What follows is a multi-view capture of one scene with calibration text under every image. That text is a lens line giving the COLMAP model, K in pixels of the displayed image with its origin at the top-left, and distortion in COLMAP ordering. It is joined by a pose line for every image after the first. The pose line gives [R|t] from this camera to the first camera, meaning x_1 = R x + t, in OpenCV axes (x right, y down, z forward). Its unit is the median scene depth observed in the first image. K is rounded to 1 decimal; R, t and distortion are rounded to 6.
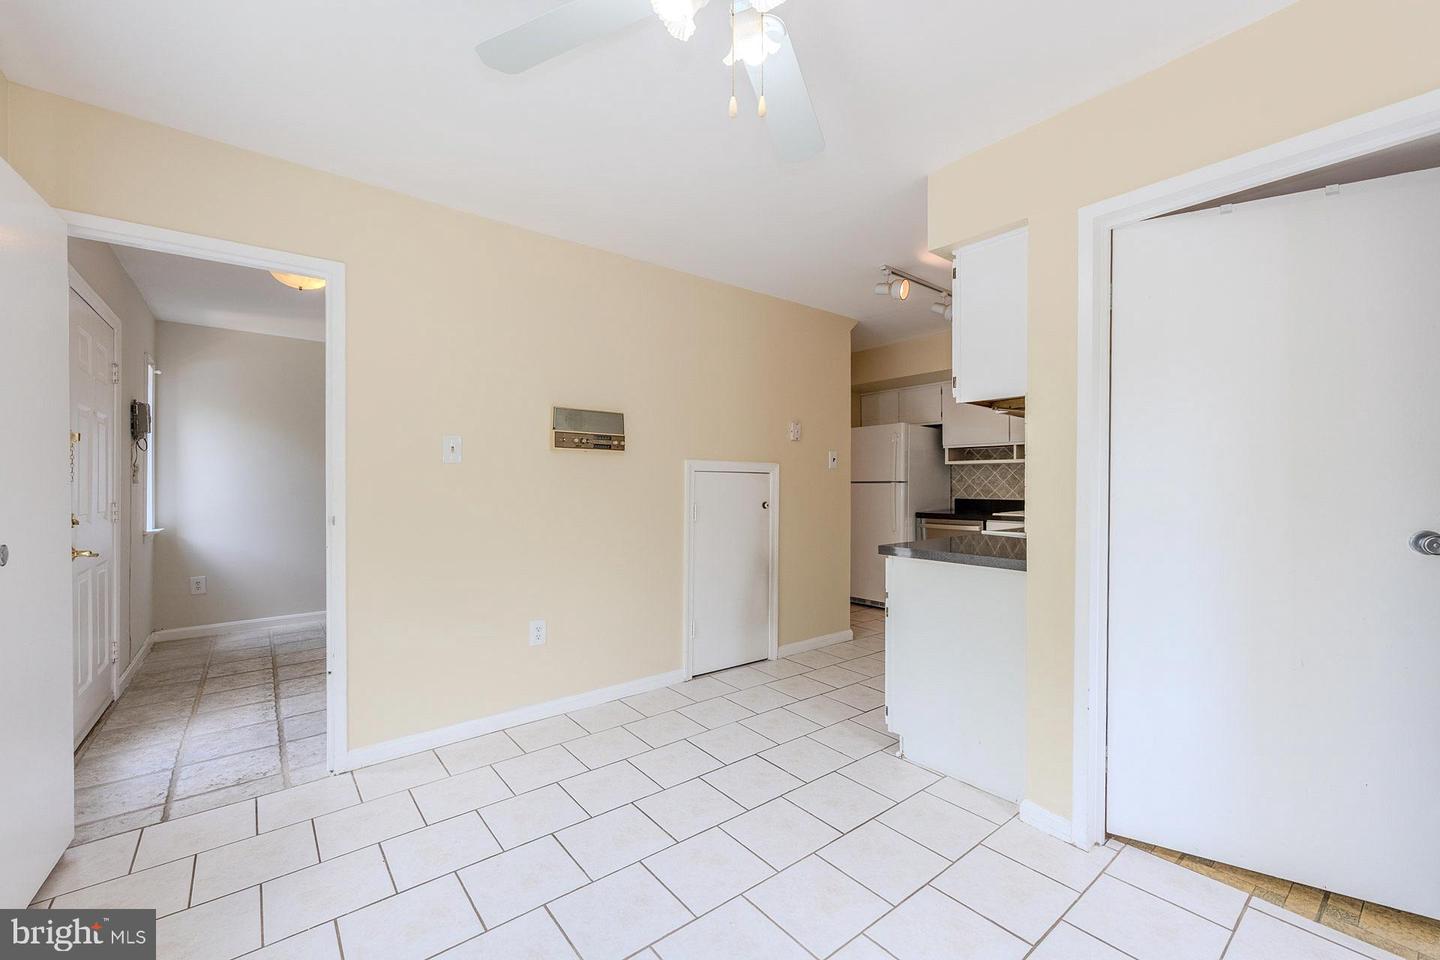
lens RADIAL K [[572.0, 0, 721.5], [0, 572.0, 484.7], [0, 0, 1]] dist [0.001321, -0.000723]
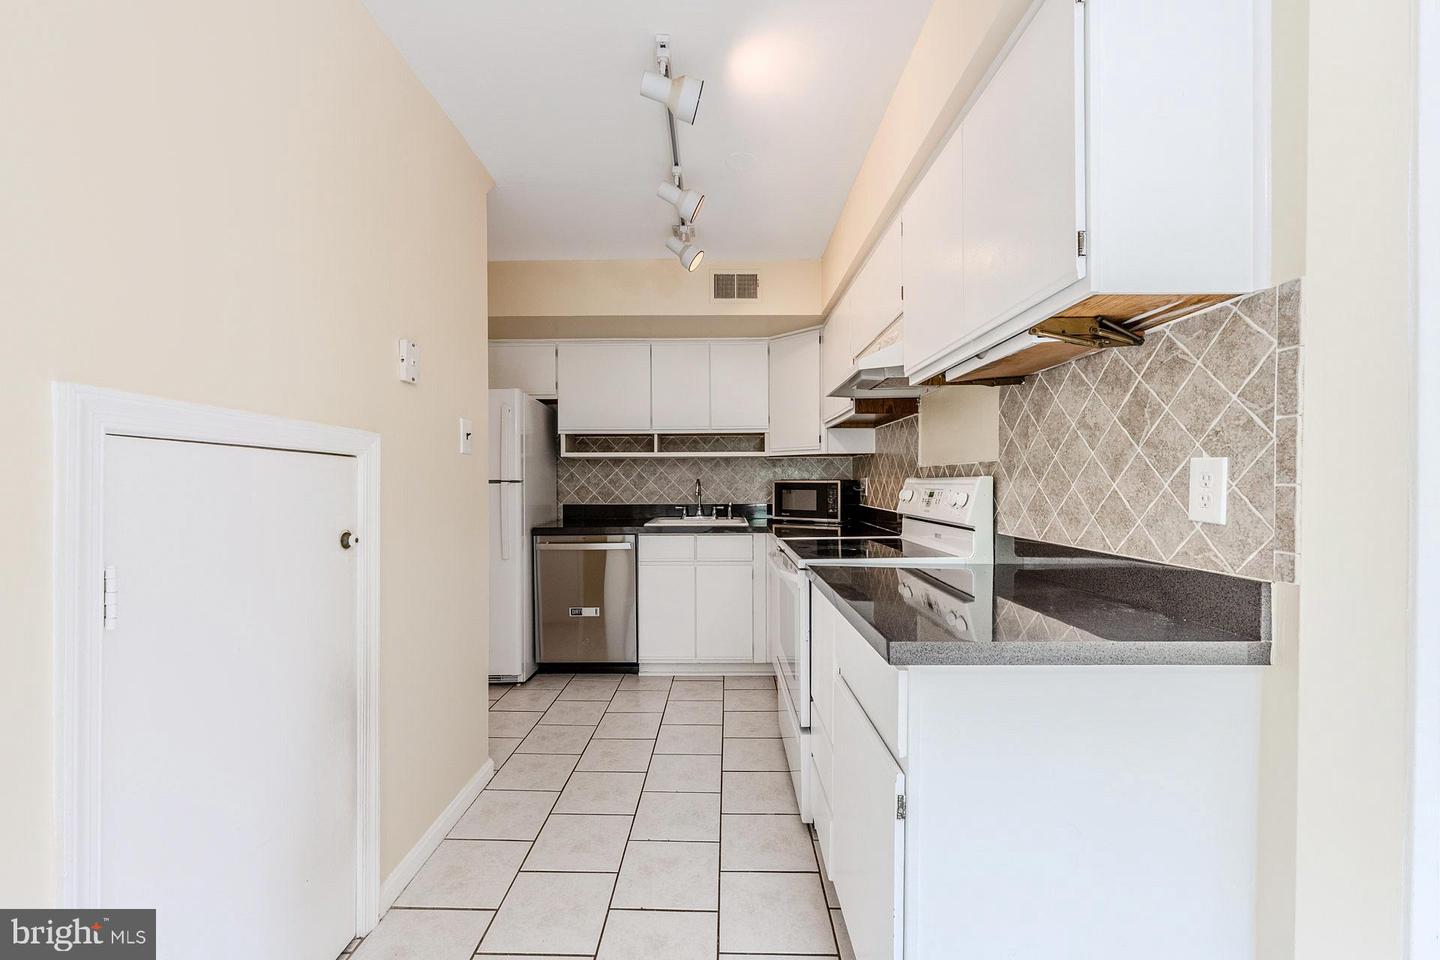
lens RADIAL K [[572.0, 0, 707.4], [0, 572.0, 485.6], [0, 0, 1]] dist [0.001321, -0.000723]
pose [[0.617387, -0.006201, 0.786635, -0.052909], [0.007748, 0.999968, 0.001802, 0.000143], [-0.786621, 0.004982, 0.617416, 0.425755]]
